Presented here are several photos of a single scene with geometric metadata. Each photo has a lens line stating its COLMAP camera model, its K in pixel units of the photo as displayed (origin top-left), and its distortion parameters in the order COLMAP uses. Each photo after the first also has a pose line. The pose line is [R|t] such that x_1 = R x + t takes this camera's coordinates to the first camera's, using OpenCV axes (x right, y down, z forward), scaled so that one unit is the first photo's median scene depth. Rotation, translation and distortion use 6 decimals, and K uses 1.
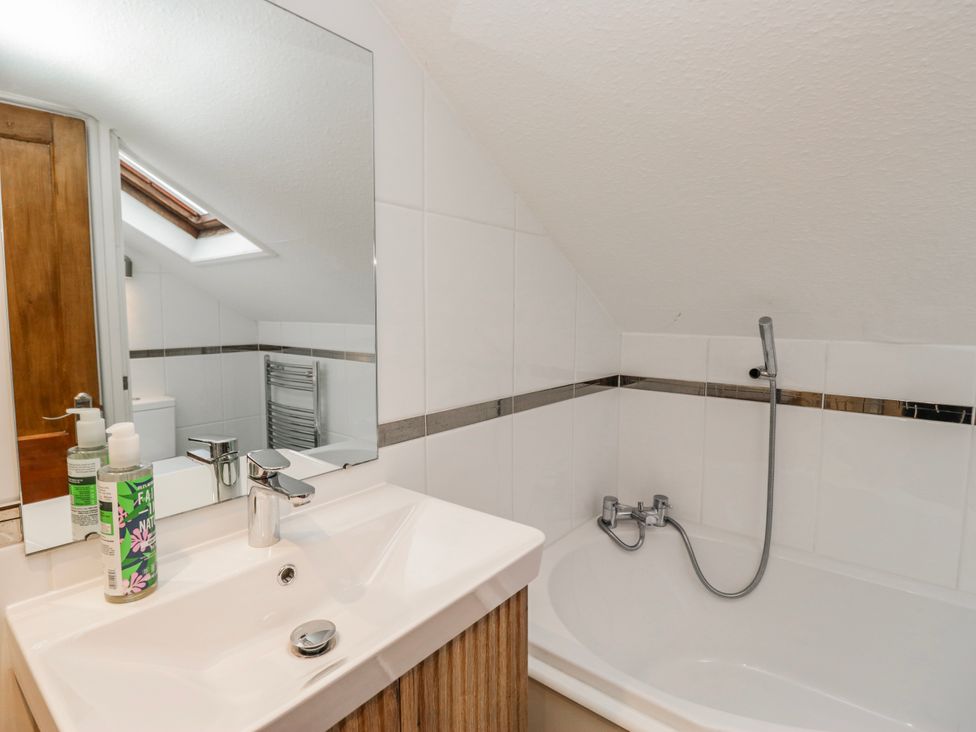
lens RADIAL K [[508.1, 0, 486.2], [0, 508.1, 358.7], [0, 0, 1]] dist [-0.020390, -0.001107]
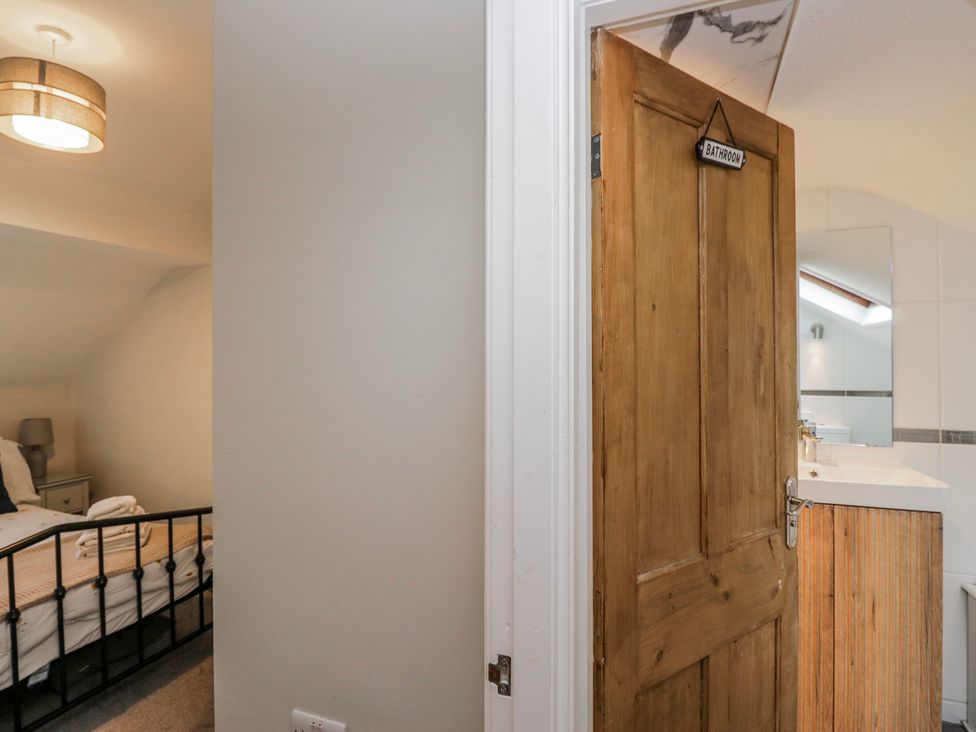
lens RADIAL K [[510.7, 0, 490.6], [0, 510.7, 357.8], [0, 0, 1]] dist [-0.005180, -0.014808]
pose [[0.302086, -0.055080, -0.951688, 1.016643], [-0.027599, 0.997406, -0.066486, 0.027689], [0.952881, 0.046350, 0.299782, -0.894266]]
